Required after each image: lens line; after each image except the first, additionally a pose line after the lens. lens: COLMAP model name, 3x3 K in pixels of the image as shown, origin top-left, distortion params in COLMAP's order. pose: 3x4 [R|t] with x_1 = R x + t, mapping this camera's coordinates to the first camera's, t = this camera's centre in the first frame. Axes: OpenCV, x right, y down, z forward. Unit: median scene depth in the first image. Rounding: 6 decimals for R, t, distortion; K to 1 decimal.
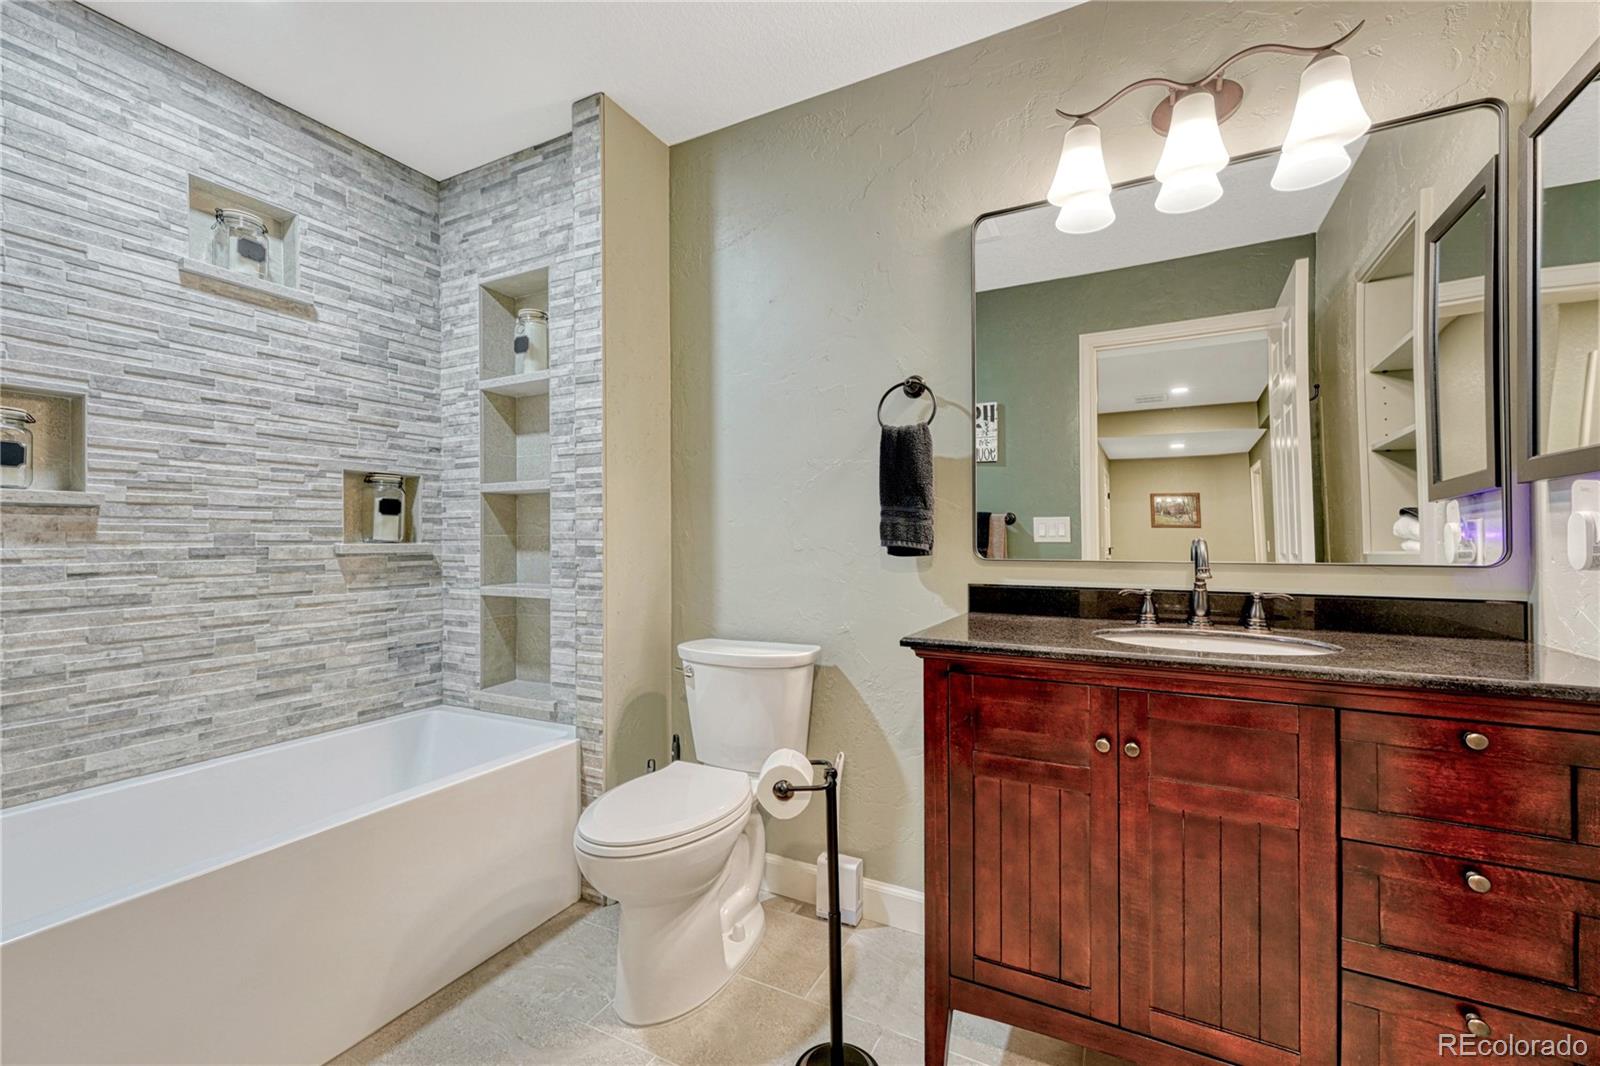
lens RADIAL K [[642.0, 0, 802.9], [0, 642.0, 545.3], [0, 0, 1]] dist [-0.001032, 0.000344]
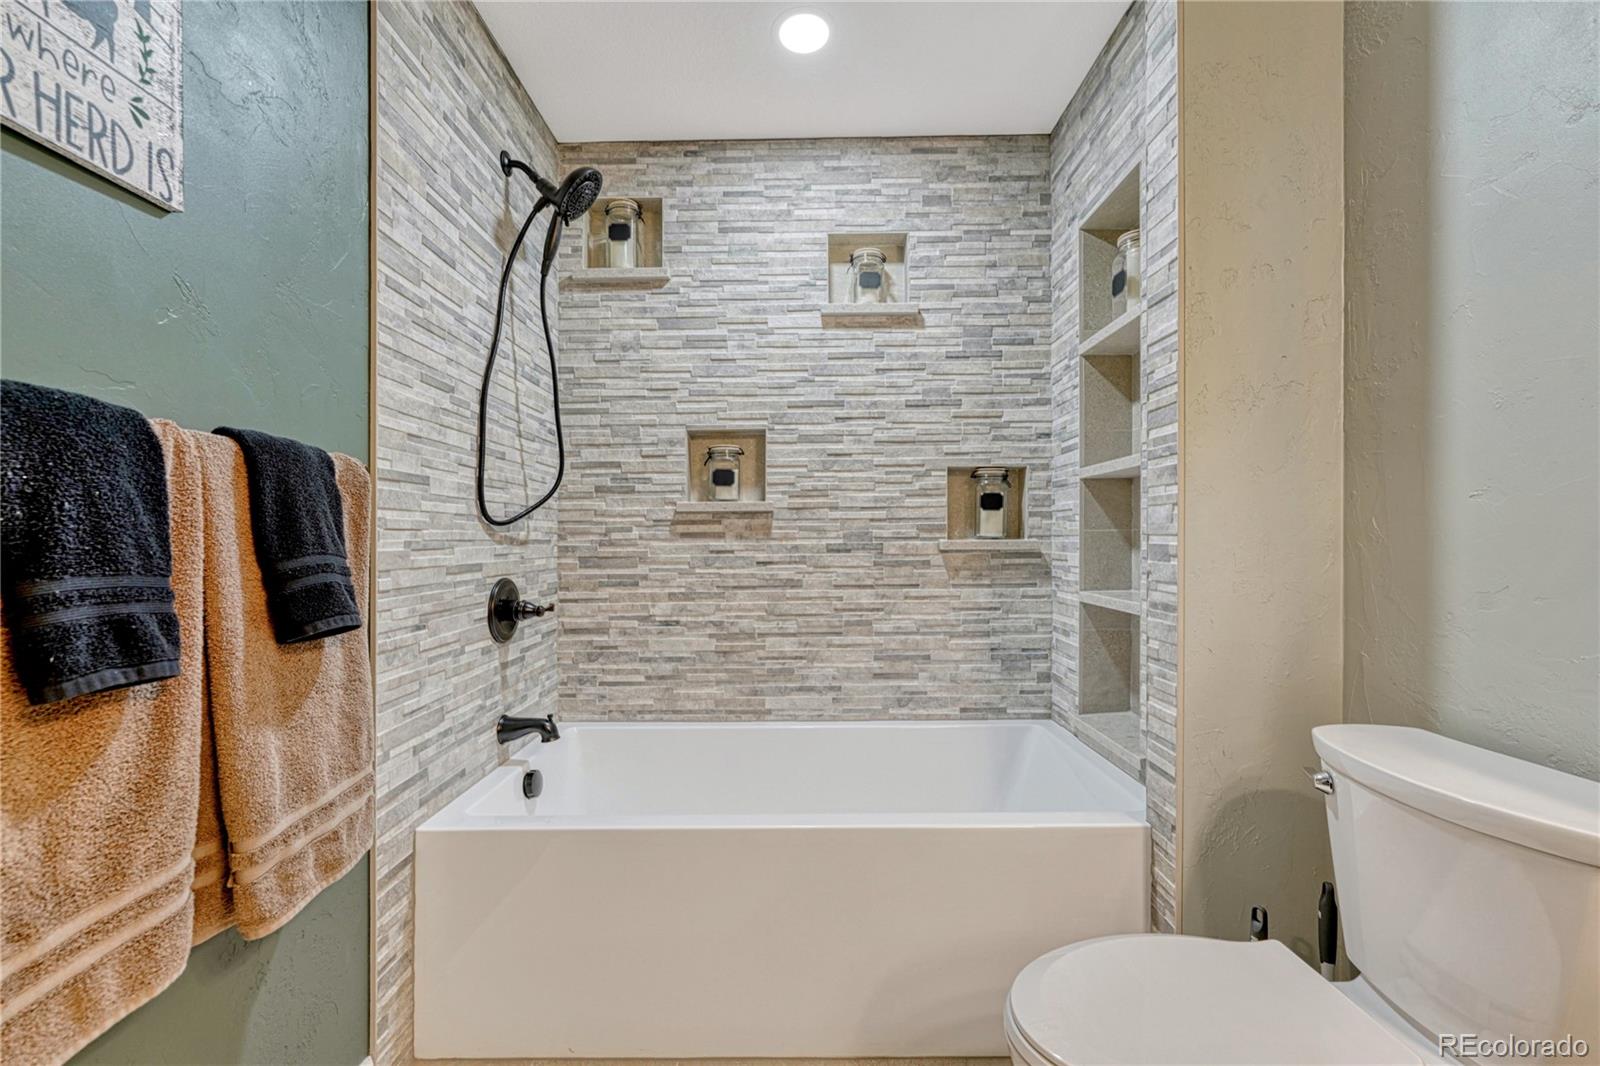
lens RADIAL K [[642.0, 0, 802.9], [0, 642.0, 545.3], [0, 0, 1]] dist [-0.001032, 0.000344]
pose [[0.459233, 0.010313, -0.888256, 0.085996], [-0.002898, 0.999945, 0.010112, -0.003701], [0.888311, -0.002070, 0.459237, 0.338396]]
